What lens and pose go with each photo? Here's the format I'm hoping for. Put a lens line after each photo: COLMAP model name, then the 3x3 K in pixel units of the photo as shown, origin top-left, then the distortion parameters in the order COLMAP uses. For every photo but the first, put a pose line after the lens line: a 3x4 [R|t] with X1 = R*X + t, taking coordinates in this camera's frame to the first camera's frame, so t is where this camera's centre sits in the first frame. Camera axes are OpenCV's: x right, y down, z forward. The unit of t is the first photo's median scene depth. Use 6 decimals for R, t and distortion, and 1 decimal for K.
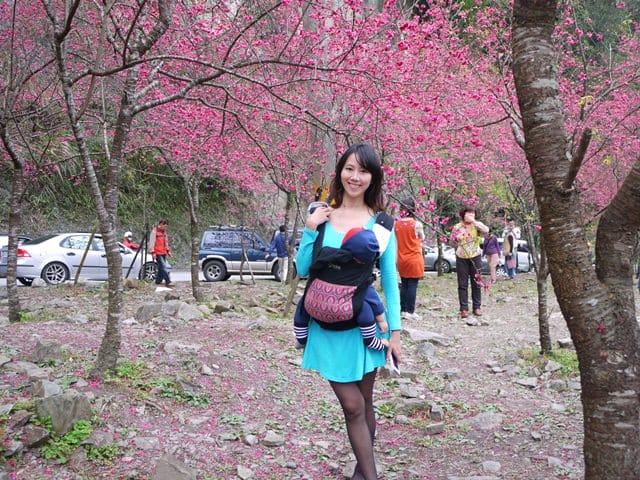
lens RADIAL K [[609.4, 0, 320.0], [0, 609.4, 240.0], [0, 0, 1]] dist [-0.032634, 0.002489]
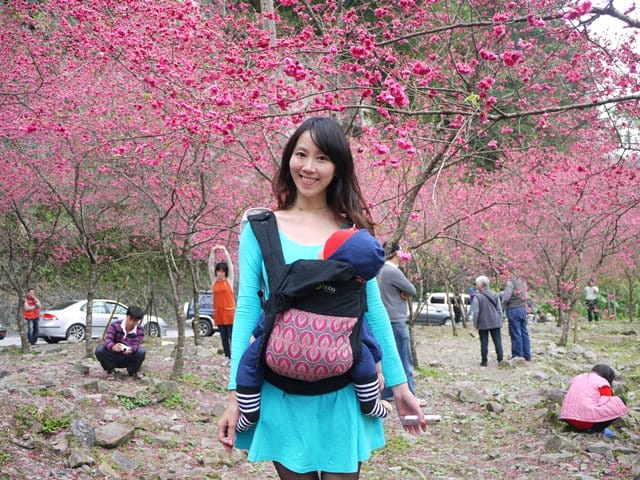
lens RADIAL K [[609.4, 0, 320.0], [0, 609.4, 240.0], [0, 0, 1]] dist [-0.032634, 0.002489]
pose [[0.998826, -0.019066, 0.044537, 0.009784], [0.023046, 0.995617, -0.090637, -0.010393], [-0.042614, 0.091557, 0.994888, -0.275509]]
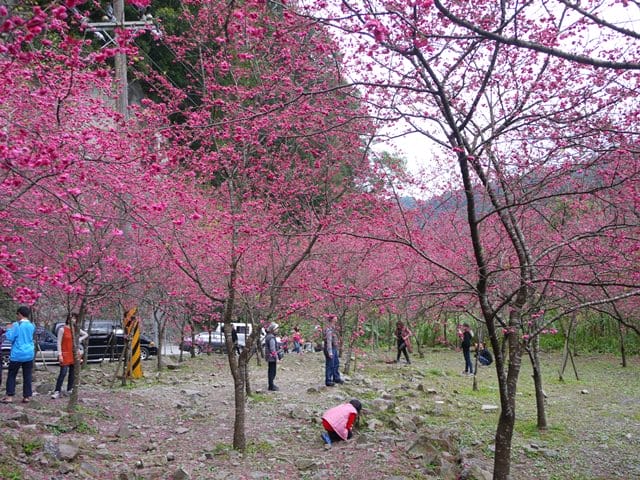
lens RADIAL K [[609.4, 0, 320.0], [0, 609.4, 240.0], [0, 0, 1]] dist [-0.032634, 0.002489]
pose [[0.916875, 0.036444, 0.397508, -0.113144], [0.012737, 0.992646, -0.120384, -0.041685], [-0.398972, 0.115440, 0.909668, -0.456623]]
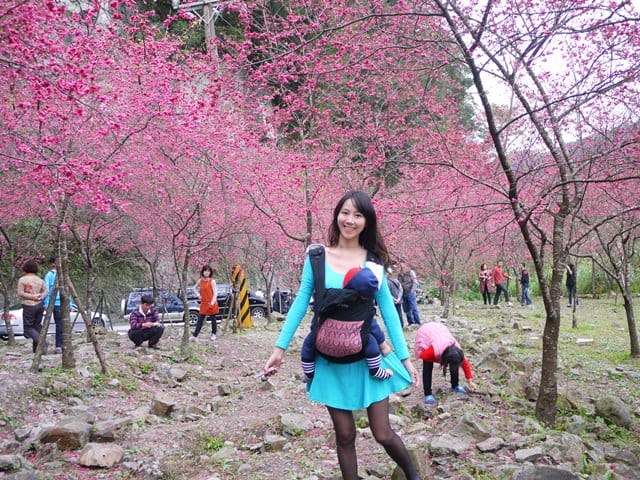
lens RADIAL K [[609.4, 0, 320.0], [0, 609.4, 240.0], [0, 0, 1]] dist [-0.032634, 0.002489]
pose [[0.975276, -0.043174, 0.216732, -0.087112], [0.060484, 0.995432, -0.073876, -0.007652], [-0.212552, 0.085158, 0.973432, -0.510637]]
